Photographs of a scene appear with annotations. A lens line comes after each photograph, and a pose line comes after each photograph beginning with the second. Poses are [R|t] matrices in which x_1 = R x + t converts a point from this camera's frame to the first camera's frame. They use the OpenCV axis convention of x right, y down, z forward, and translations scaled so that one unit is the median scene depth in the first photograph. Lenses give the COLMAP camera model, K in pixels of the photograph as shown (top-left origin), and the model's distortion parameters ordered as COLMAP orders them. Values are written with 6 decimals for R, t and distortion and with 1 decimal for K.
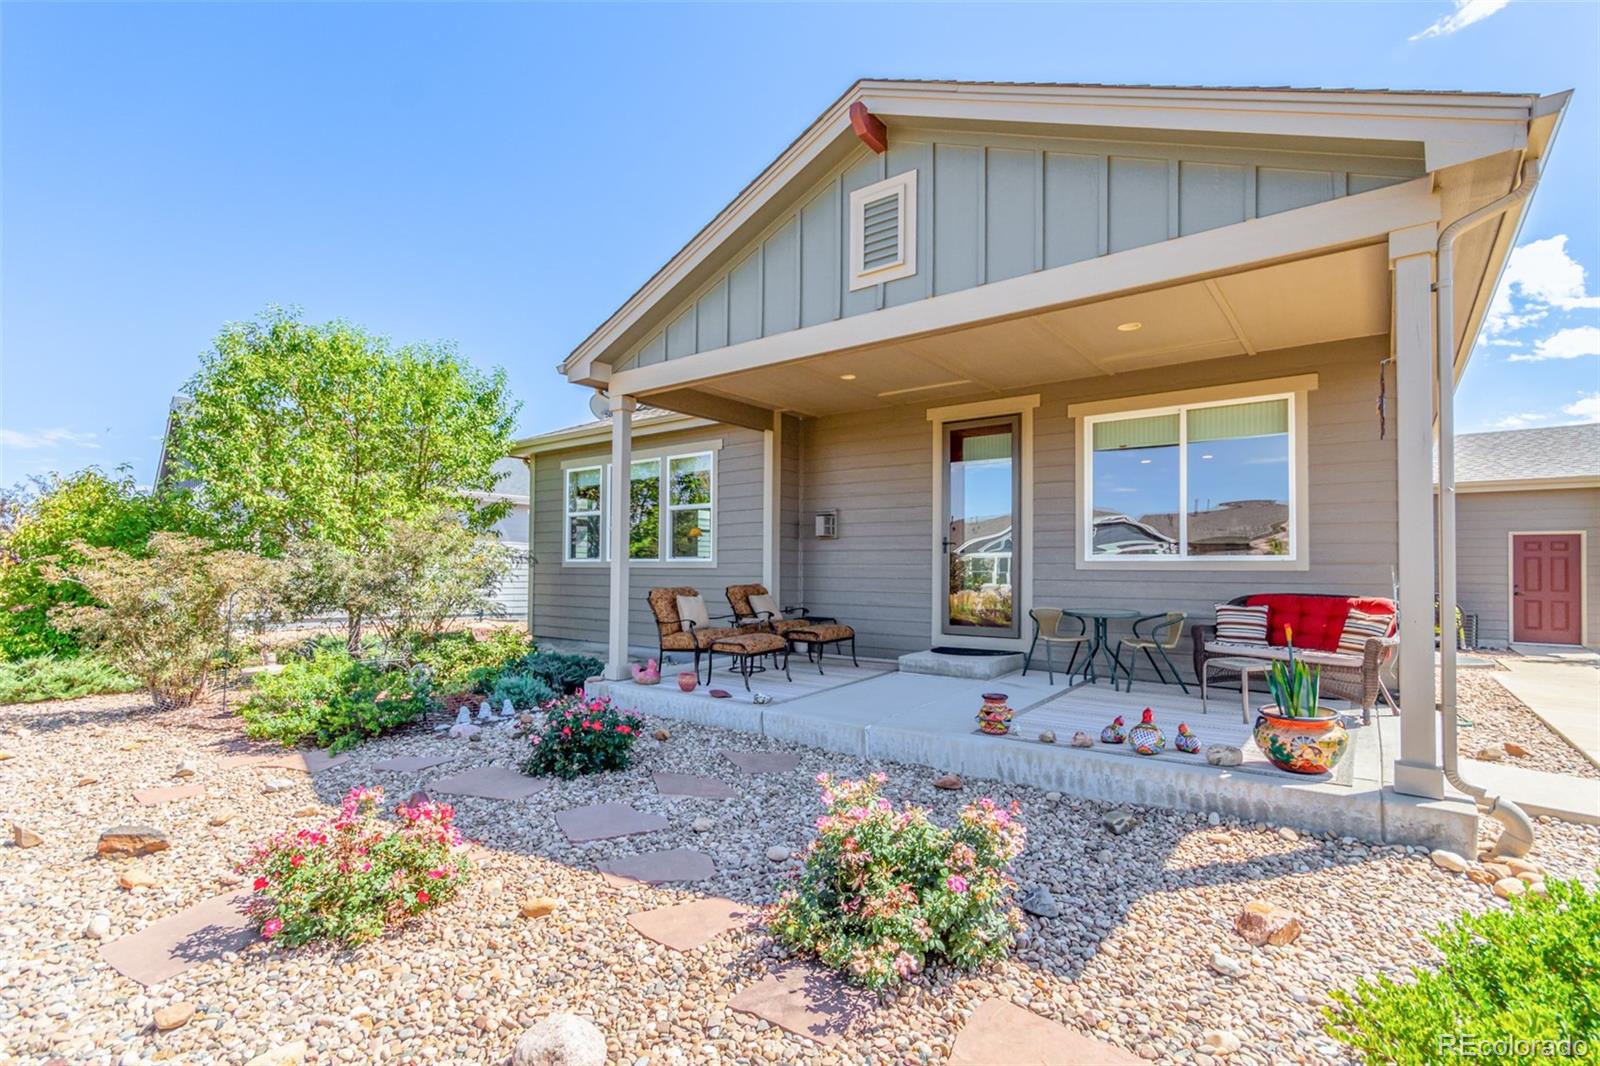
lens RADIAL K [[760.8, 0, 798.5], [0, 760.8, 559.0], [0, 0, 1]] dist [0.003209, 0.000566]
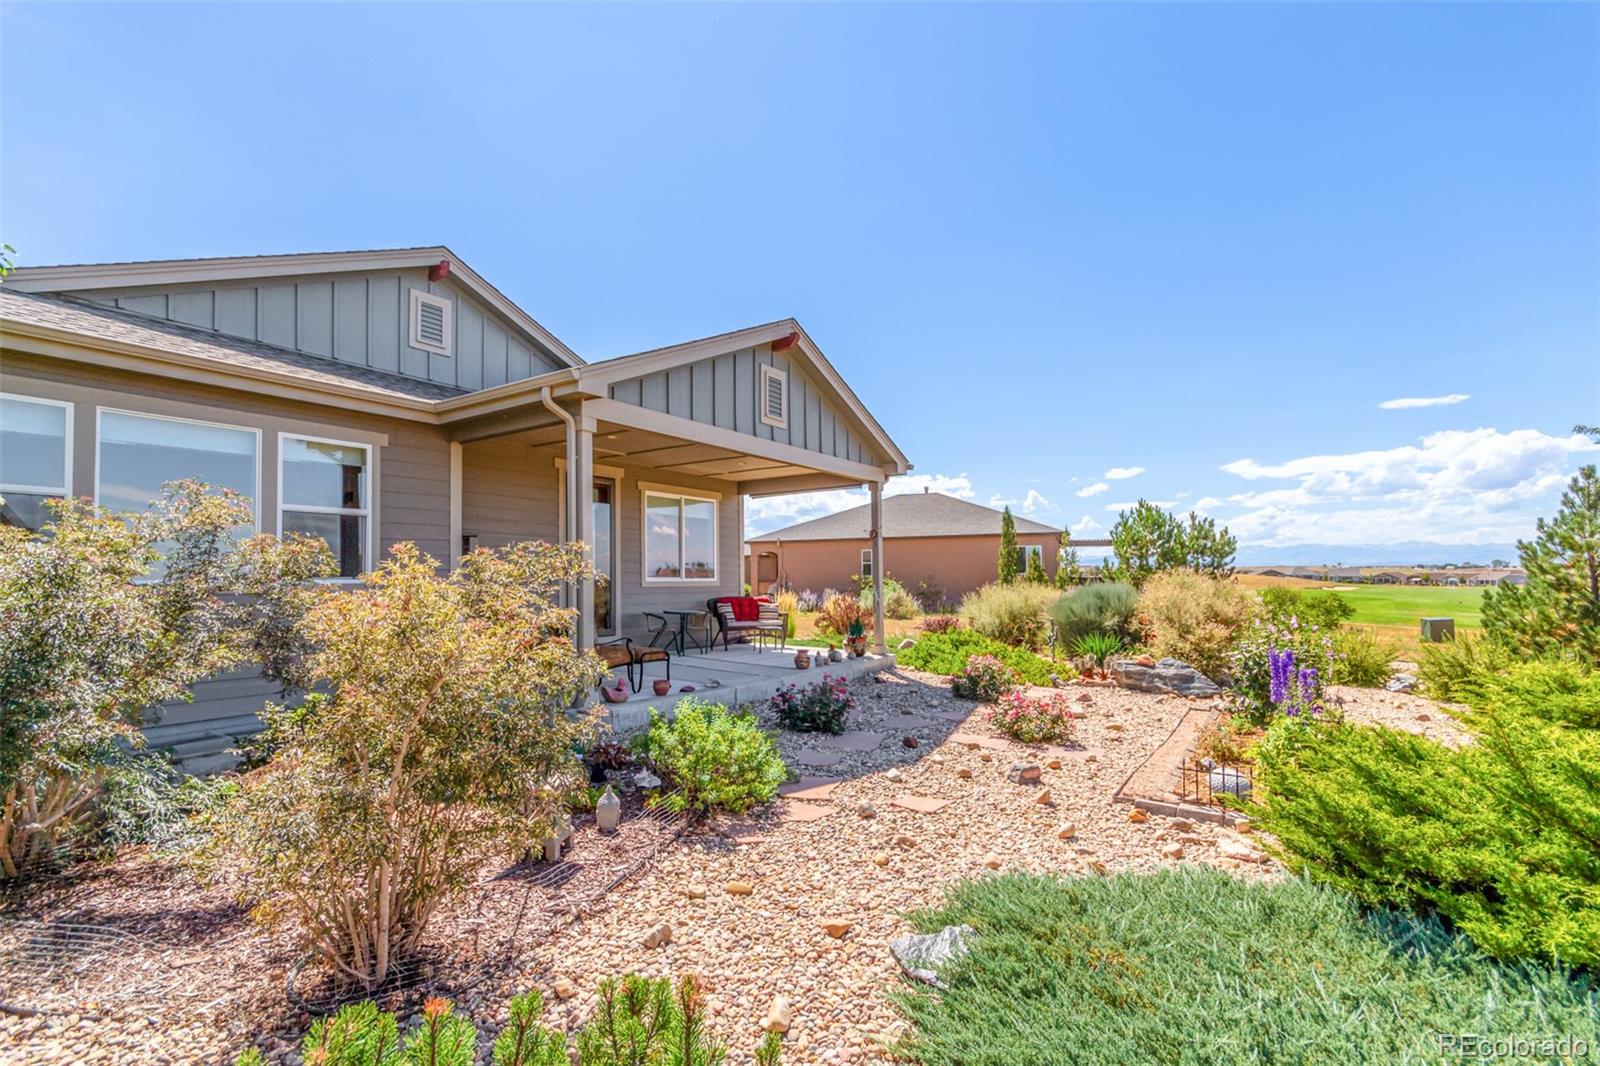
lens RADIAL K [[760.8, 0, 798.5], [0, 760.8, 559.0], [0, 0, 1]] dist [0.003209, 0.000566]
pose [[-0.070735, 0.018738, 0.997319, -1.285532], [-0.007022, 0.999789, -0.019283, -0.017487], [-0.997470, -0.008367, -0.070589, 0.841082]]
